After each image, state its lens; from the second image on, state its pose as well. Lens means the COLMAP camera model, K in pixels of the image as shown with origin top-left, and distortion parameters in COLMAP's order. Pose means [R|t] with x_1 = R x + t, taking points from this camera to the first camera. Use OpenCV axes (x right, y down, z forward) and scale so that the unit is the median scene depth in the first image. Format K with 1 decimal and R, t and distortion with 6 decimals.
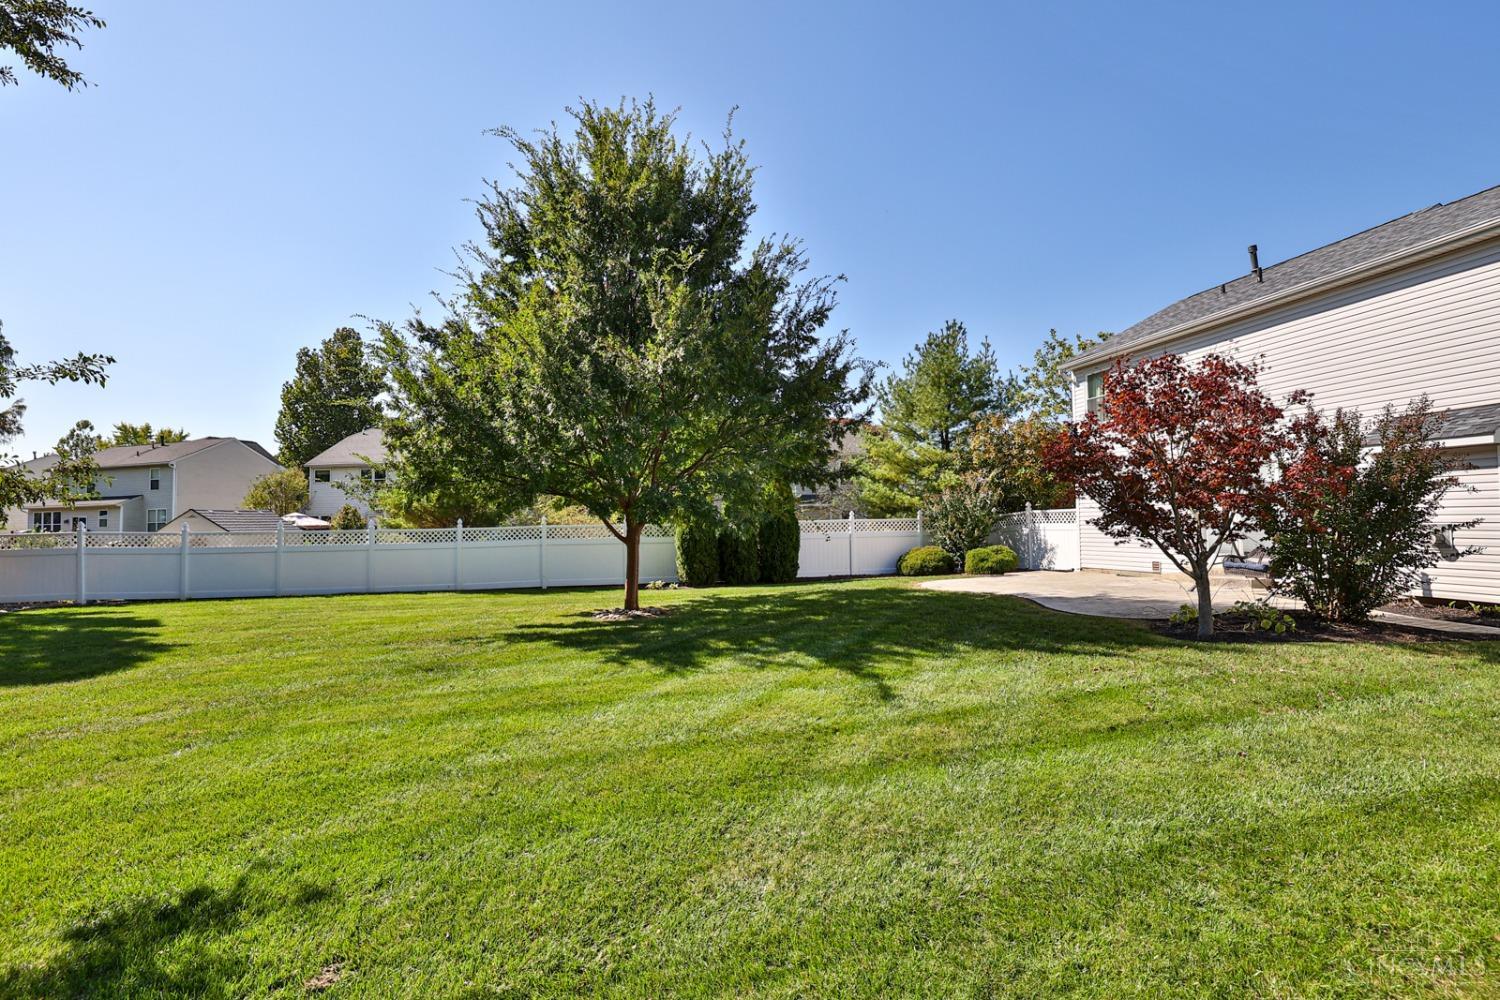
lens RADIAL K [[676.9, 0, 748.3], [0, 676.9, 498.1], [0, 0, 1]] dist [-0.035391, 0.005005]
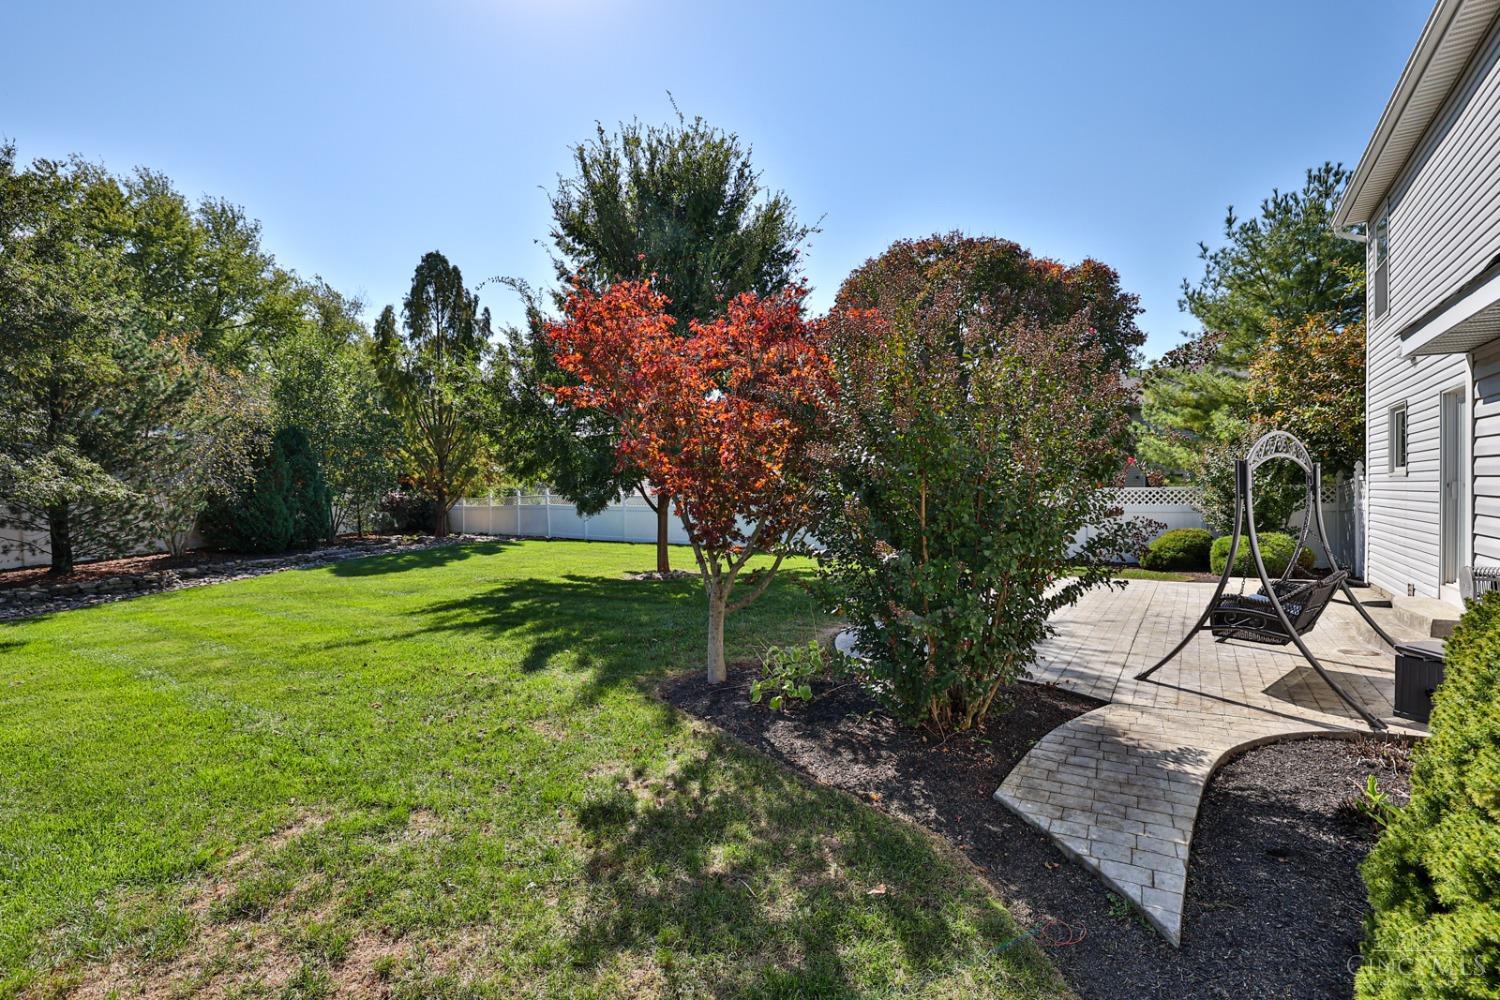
lens RADIAL K [[676.9, 0, 739.2], [0, 676.9, 501.4], [0, 0, 1]] dist [-0.035391, 0.005005]
pose [[0.657542, 0.021696, -0.753106, 0.488183], [0.030676, 0.997985, 0.055534, -0.007776], [0.752793, -0.059618, 0.655552, 0.215329]]
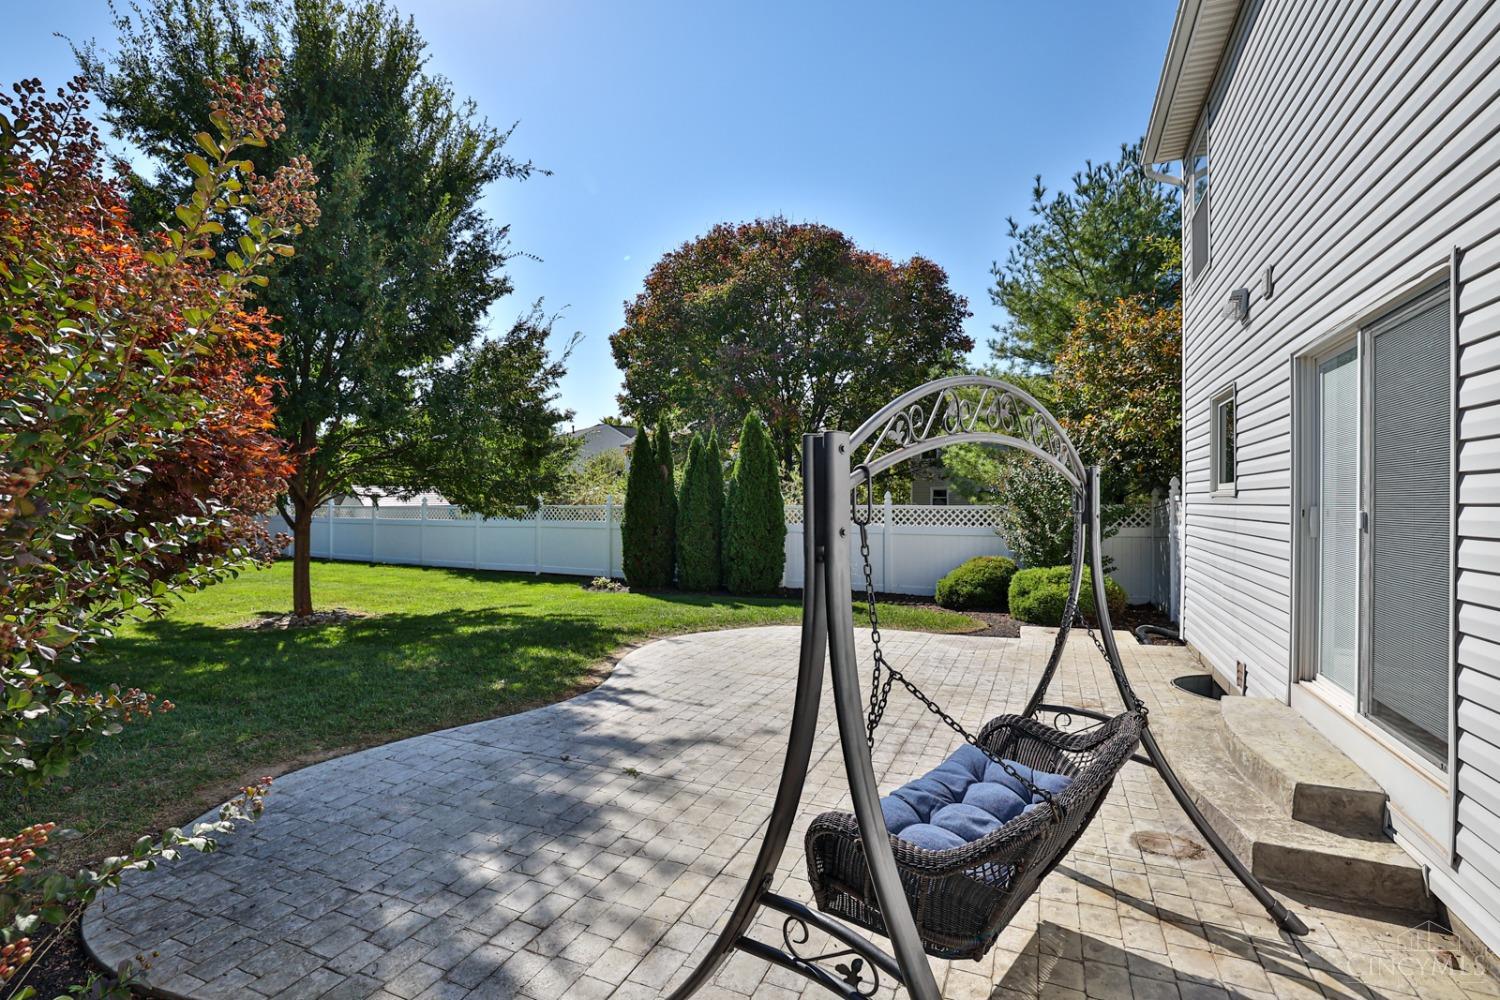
lens RADIAL K [[676.9, 0, 746.3], [0, 676.9, 500.8], [0, 0, 1]] dist [-0.035391, 0.005005]
pose [[0.781894, 0.016457, -0.623195, 0.467791], [0.011737, 0.999086, 0.041109, -0.000484], [0.623301, -0.039457, 0.780986, 0.444538]]
